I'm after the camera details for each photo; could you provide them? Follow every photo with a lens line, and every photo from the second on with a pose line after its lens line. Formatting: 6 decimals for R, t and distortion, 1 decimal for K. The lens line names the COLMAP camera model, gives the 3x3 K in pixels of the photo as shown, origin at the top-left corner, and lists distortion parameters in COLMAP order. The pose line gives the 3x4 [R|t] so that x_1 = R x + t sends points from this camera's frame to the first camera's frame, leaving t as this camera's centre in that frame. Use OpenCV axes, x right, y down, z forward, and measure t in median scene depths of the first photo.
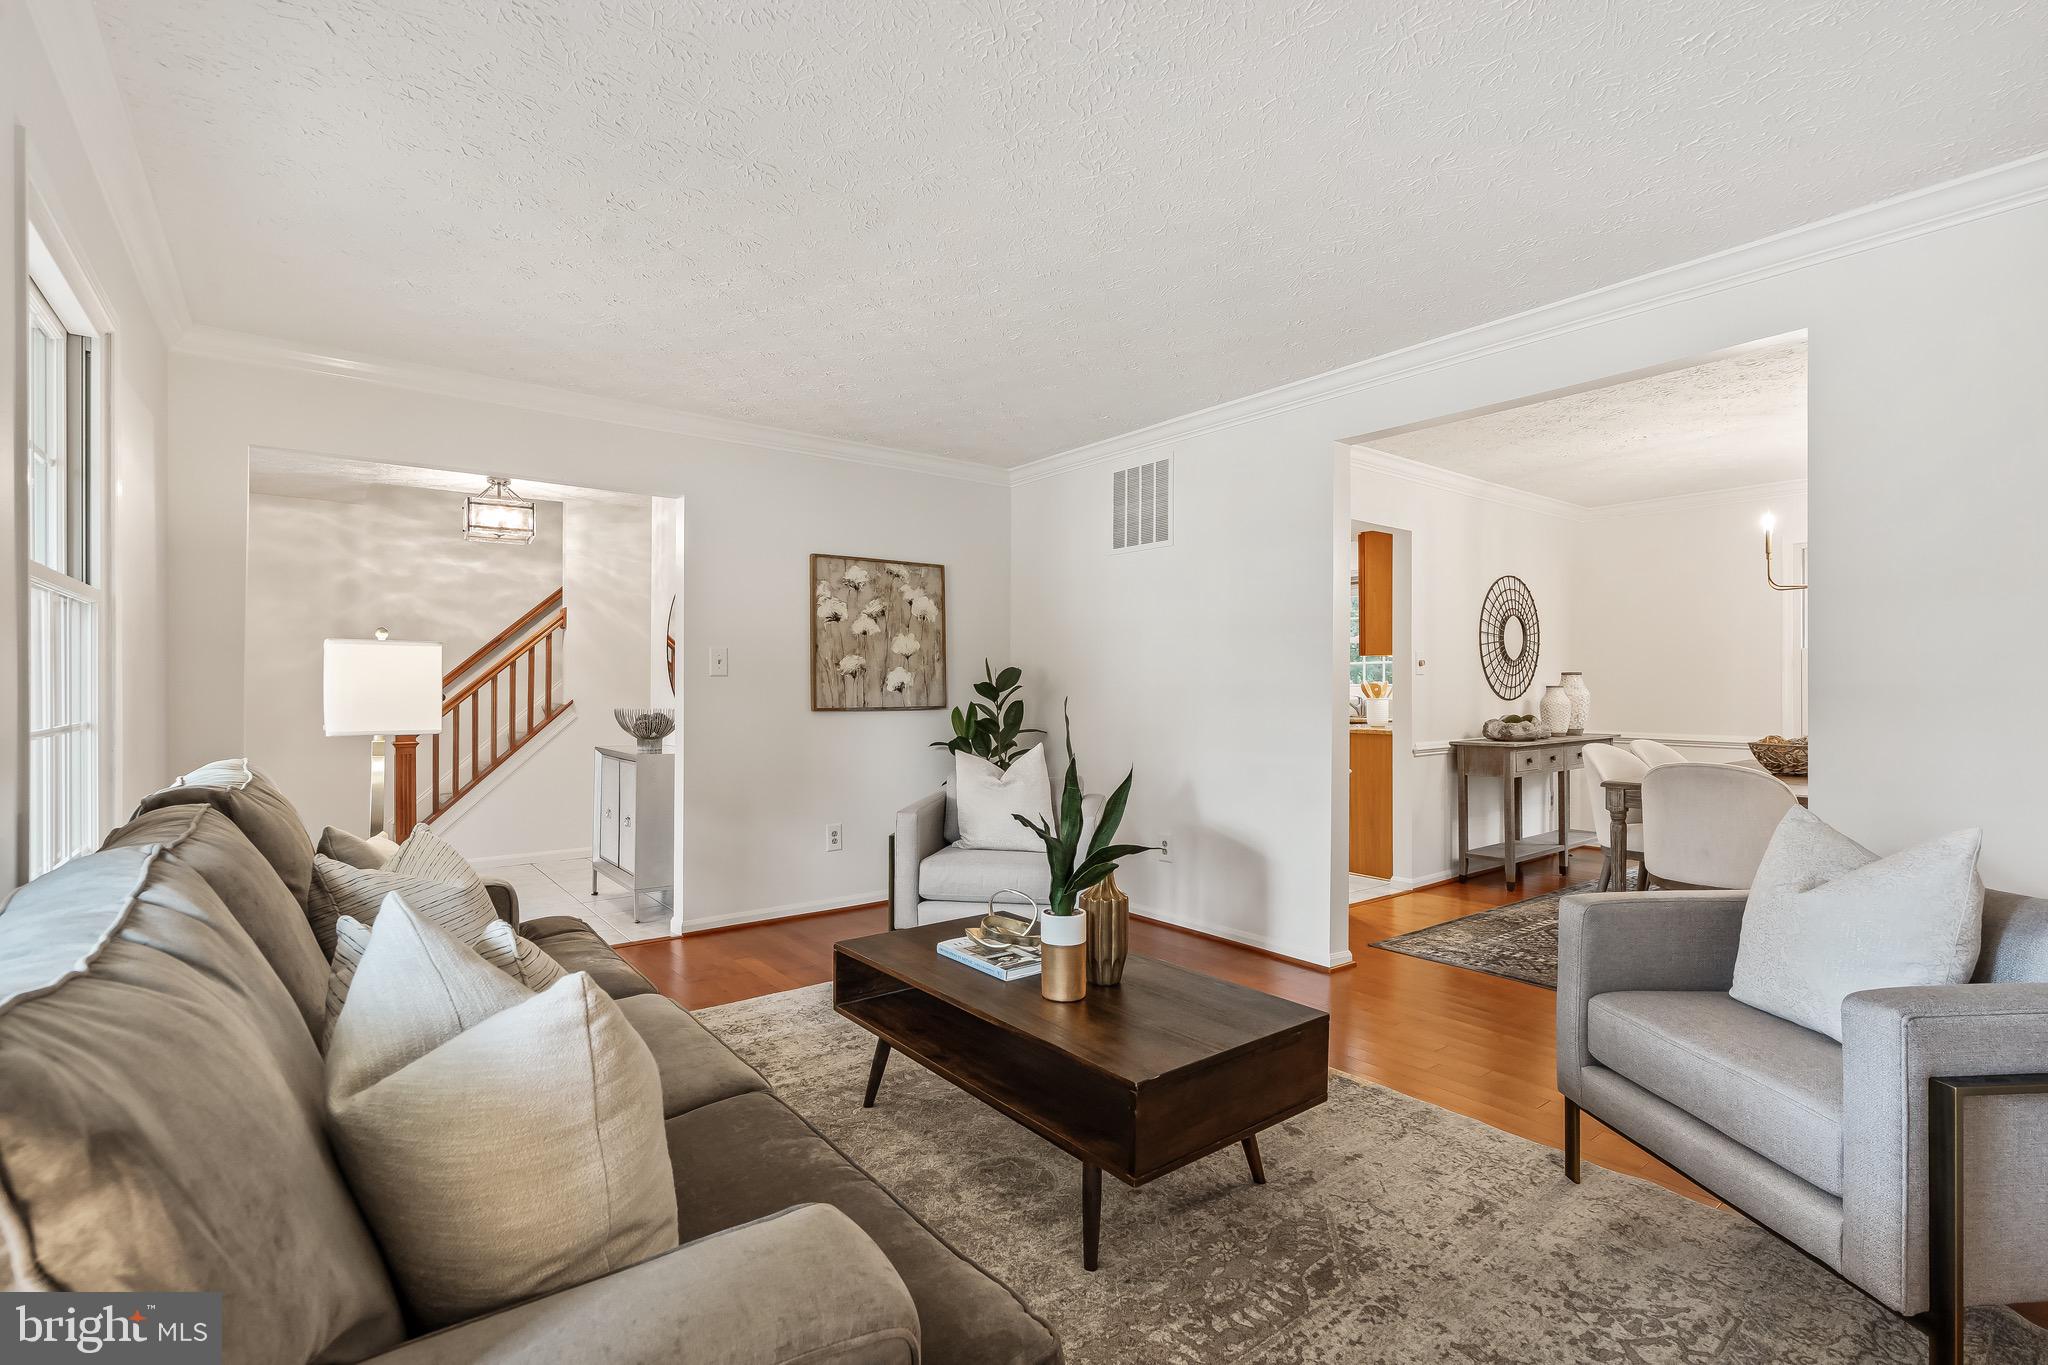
lens RADIAL K [[939.0, 0, 1024.7], [0, 939.0, 684.8], [0, 0, 1]] dist [-0.009767, 0.002716]
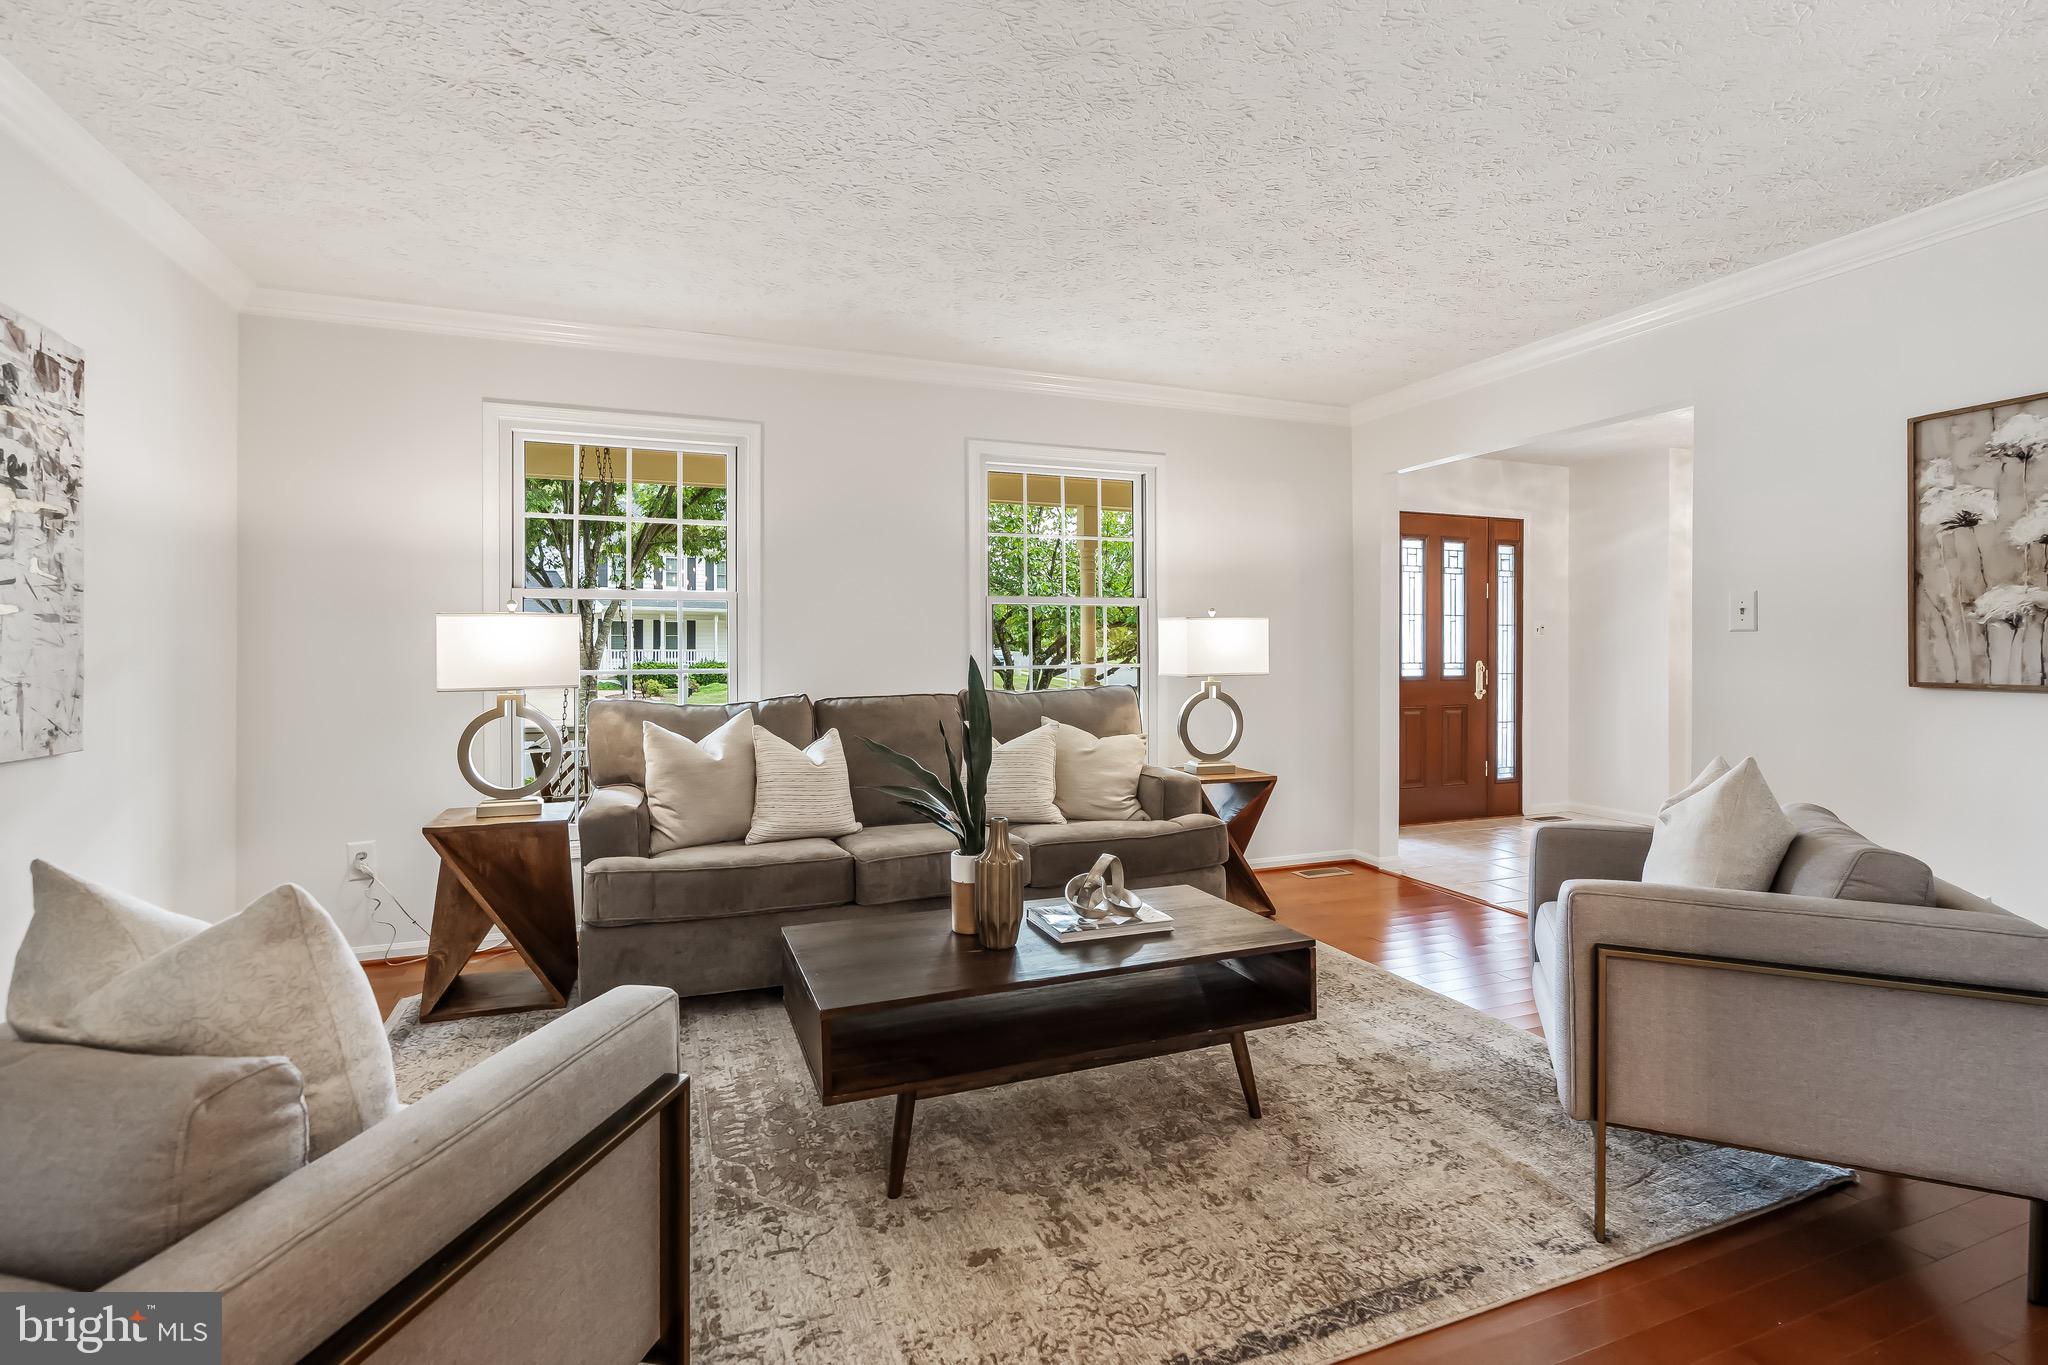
lens RADIAL K [[939.0, 0, 1023.9], [0, 939.0, 664.3], [0, 0, 1]] dist [-0.009767, 0.002716]
pose [[-0.284717, 0.017560, -0.958451, 0.489784], [0.003529, 0.999845, 0.017270, 0.001882], [0.958605, 0.001535, -0.284734, 0.629291]]
